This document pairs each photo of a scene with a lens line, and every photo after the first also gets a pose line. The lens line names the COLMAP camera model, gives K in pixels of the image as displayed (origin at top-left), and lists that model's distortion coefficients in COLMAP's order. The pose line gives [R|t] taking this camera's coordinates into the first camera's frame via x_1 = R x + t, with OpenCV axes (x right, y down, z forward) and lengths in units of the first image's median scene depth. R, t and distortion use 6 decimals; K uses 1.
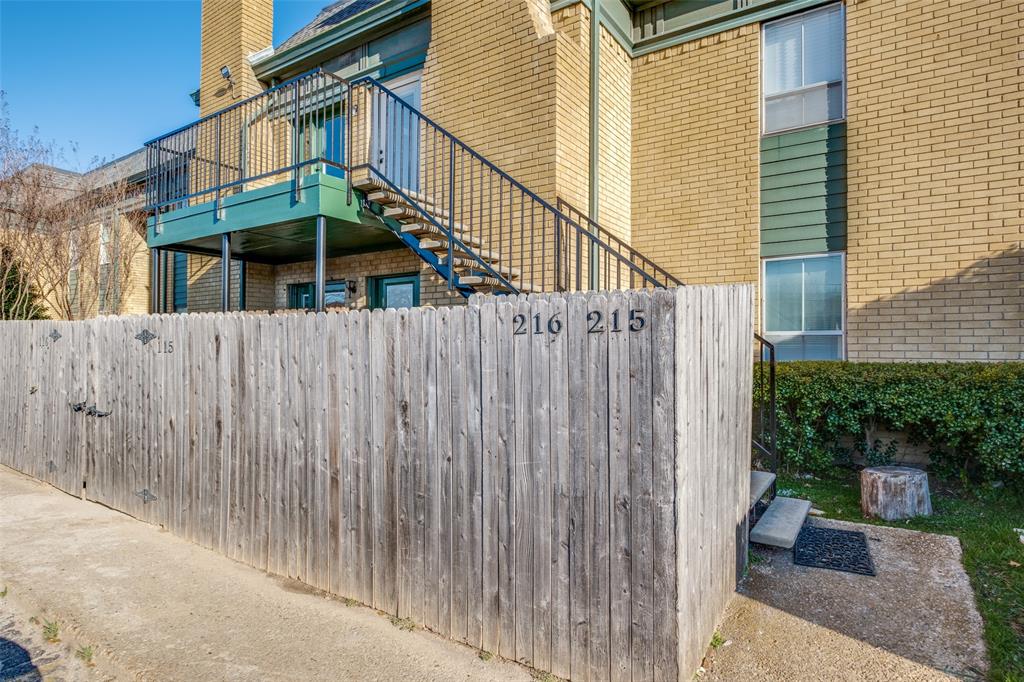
lens RADIAL K [[541.4, 0, 511.2], [0, 541.4, 340.2], [0, 0, 1]] dist [-0.004061, -0.000139]
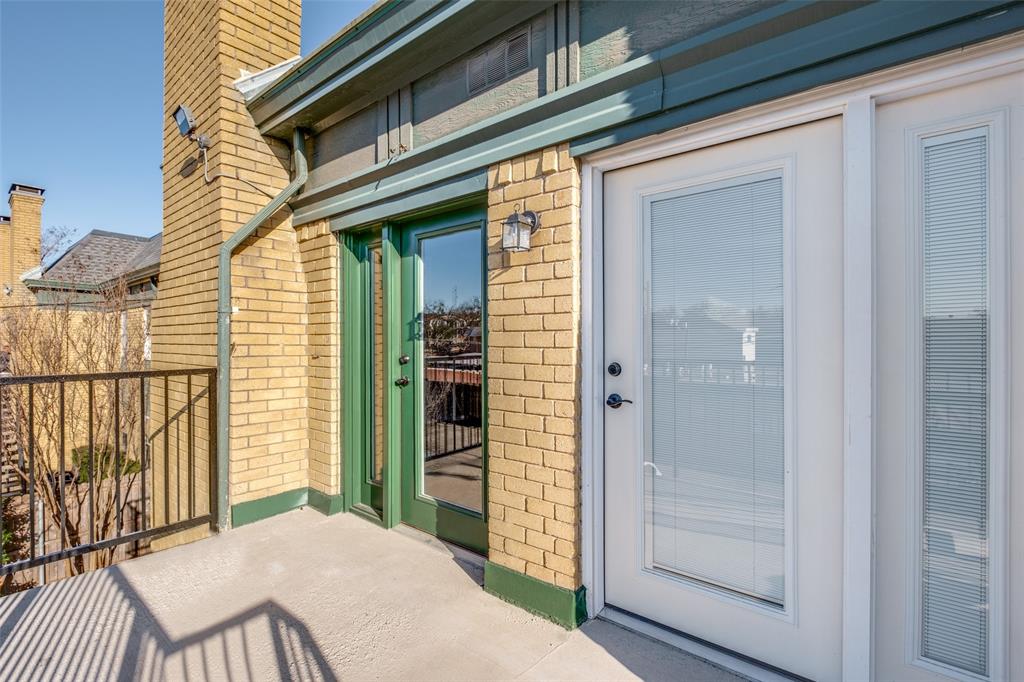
lens RADIAL K [[474.7, 0, 514.0], [0, 474.7, 342.1], [0, 0, 1]] dist [-0.001306, -0.000271]
pose [[0.995125, -0.007342, -0.098350, -0.240988], [0.008416, 0.999909, 0.010505, -0.326298], [0.098264, -0.011281, 0.995096, 0.655761]]
